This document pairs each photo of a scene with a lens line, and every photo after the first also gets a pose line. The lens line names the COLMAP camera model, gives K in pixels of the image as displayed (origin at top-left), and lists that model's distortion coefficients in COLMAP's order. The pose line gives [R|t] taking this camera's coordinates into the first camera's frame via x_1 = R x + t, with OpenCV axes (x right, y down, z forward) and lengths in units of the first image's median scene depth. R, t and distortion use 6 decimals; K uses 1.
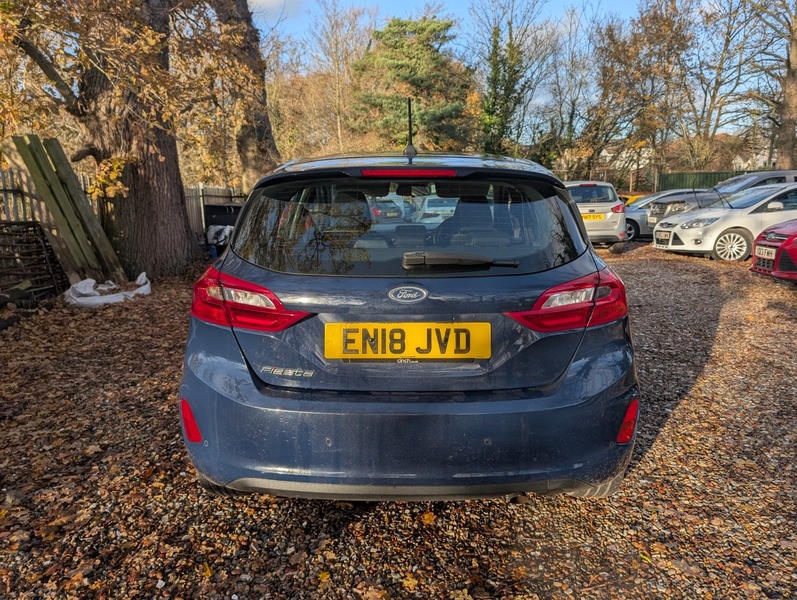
lens RADIAL K [[579.0, 0, 400.1], [0, 579.0, 304.4], [0, 0, 1]] dist [0.010043, -0.005483]
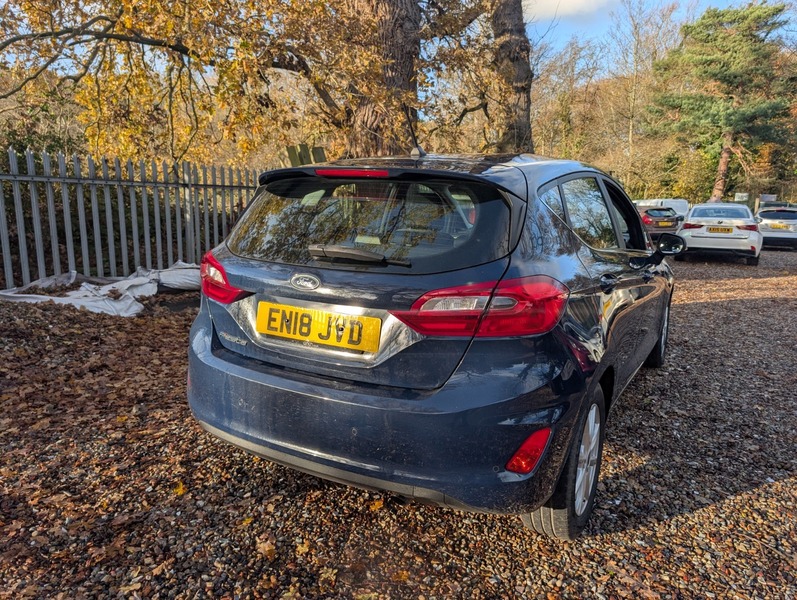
lens RADIAL K [[571.2, 0, 395.9], [0, 571.2, 299.6], [0, 0, 1]] dist [0.014341, -0.010769]
pose [[0.877437, 0.111911, -0.466455, 0.149466], [-0.118889, 0.992801, 0.014553, -0.004691], [0.464726, 0.042687, 0.884425, 0.027568]]
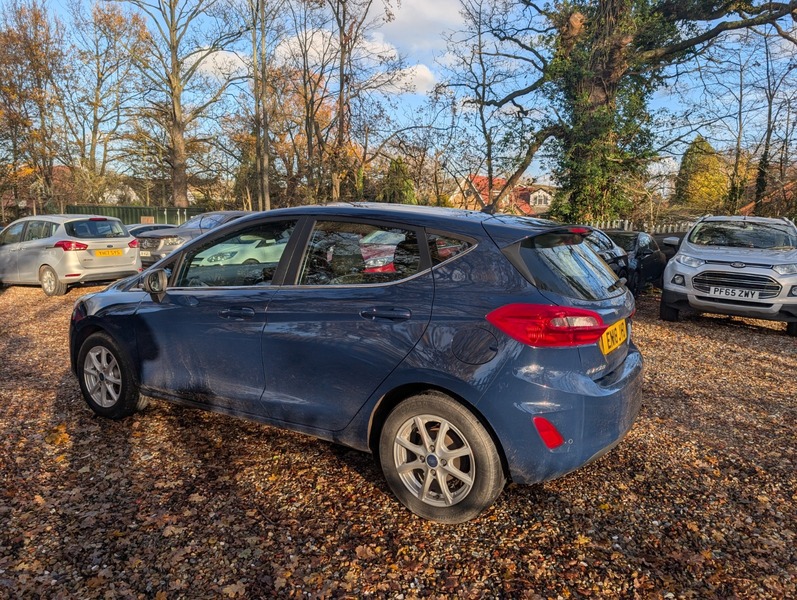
lens RADIAL K [[593.4, 0, 407.9], [0, 593.4, 292.7], [0, 0, 1]] dist [0.011090, -0.007228]
pose [[0.505937, -0.083331, 0.858536, -0.390568], [0.147239, 0.989058, 0.009231, -0.035413], [-0.849911, 0.121740, 0.512671, 0.146779]]
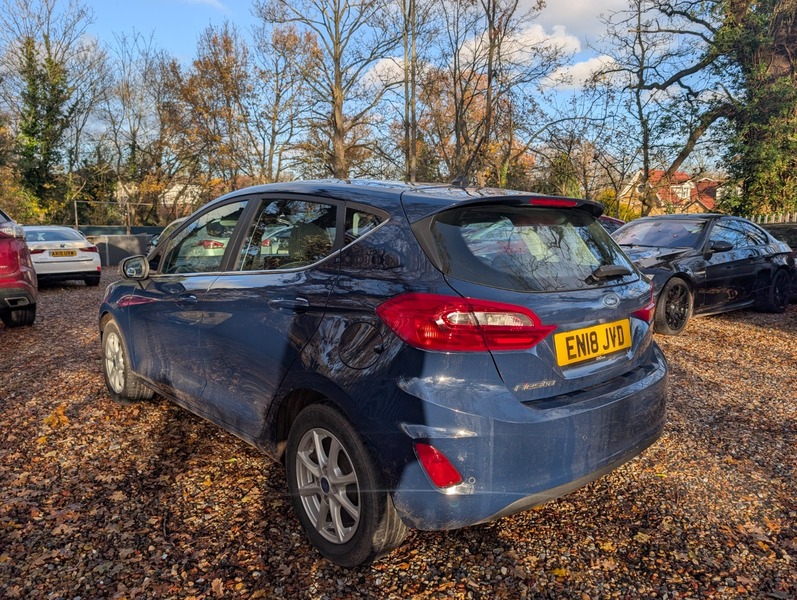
lens RADIAL K [[593.4, 0, 407.9], [0, 593.4, 292.7], [0, 0, 1]] dist [0.011090, -0.007228]
pose [[0.730649, -0.068071, 0.679352, -0.253871], [0.124100, 0.991684, -0.034103, -0.009841], [-0.671380, 0.109224, 0.733020, 0.082352]]
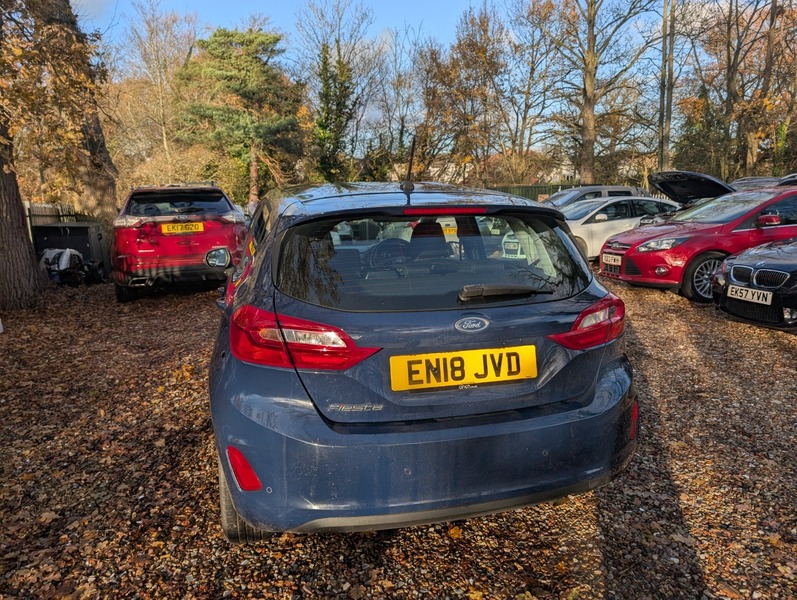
lens RADIAL K [[582.1, 0, 388.2], [0, 582.1, 301.1], [0, 0, 1]] dist [0.008927, -0.002814]
pose [[0.963910, -0.055315, 0.260419, -0.092554], [0.062199, 0.997897, -0.018260, -0.011363], [-0.258861, 0.033799, 0.965323, -0.001408]]
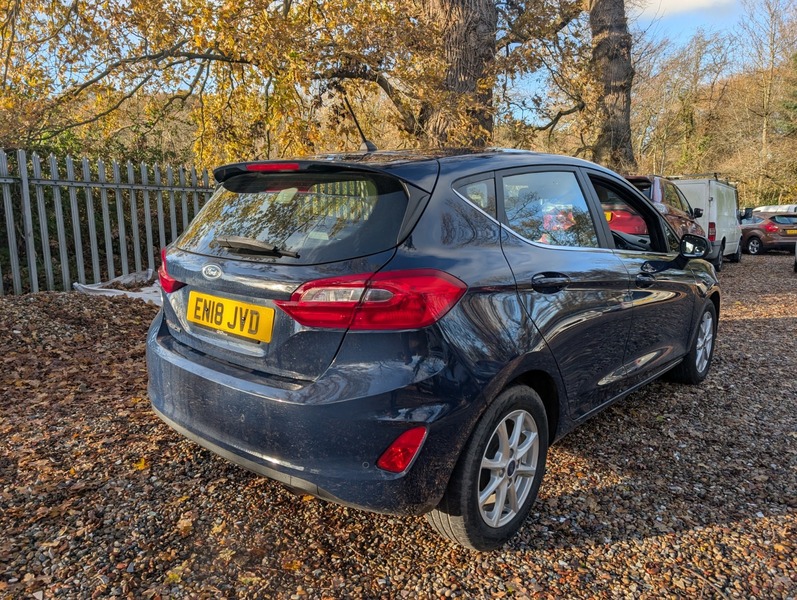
lens RADIAL K [[564.8, 0, 384.6], [0, 564.8, 309.1], [0, 0, 1]] dist [0.008204, -0.000724]
pose [[0.759662, 0.139299, -0.635224, 0.219274], [-0.143894, 0.988583, 0.044706, -0.009768], [0.634199, 0.057443, 0.771033, 0.080336]]
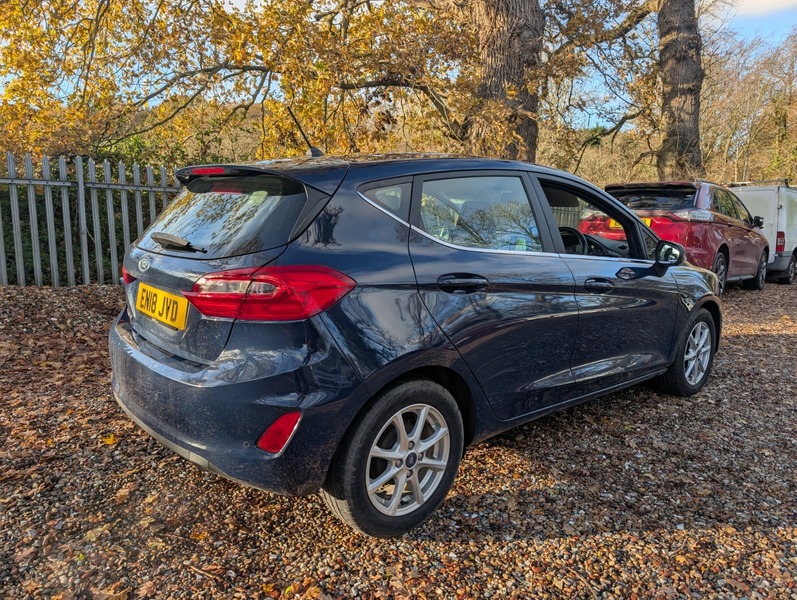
lens RADIAL K [[562.4, 0, 386.5], [0, 562.4, 303.3], [0, 0, 1]] dist [0.009570, -0.002196]
pose [[0.670597, 0.150011, -0.726496, 0.283625], [-0.169810, 0.984378, 0.046515, -0.018379], [0.722125, 0.092174, 0.685594, 0.121085]]
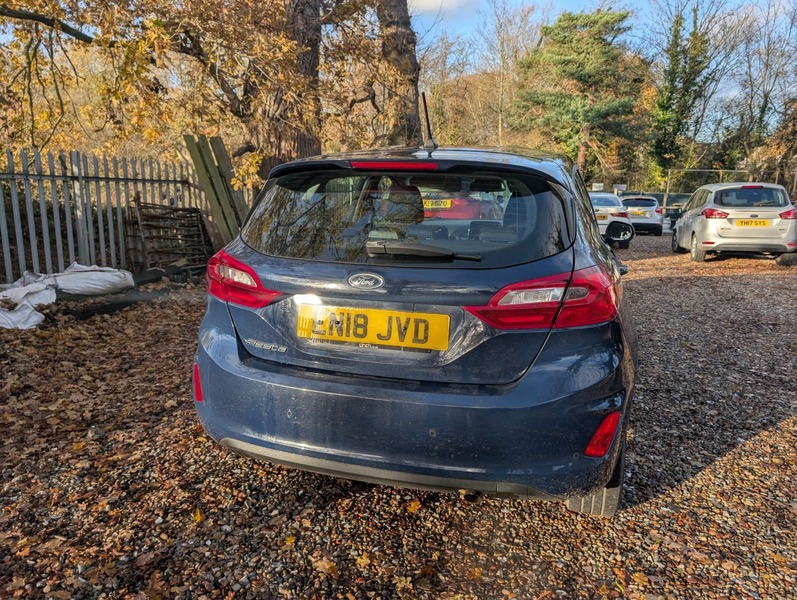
lens RADIAL K [[574.4, 0, 398.5], [0, 574.4, 300.0], [0, 0, 1]] dist [0.013258, -0.009155]
pose [[0.960944, 0.072315, -0.267129, 0.076974], [-0.073004, 0.997304, 0.007367, 0.000991], [0.266942, 0.012422, 0.963633, 0.005691]]
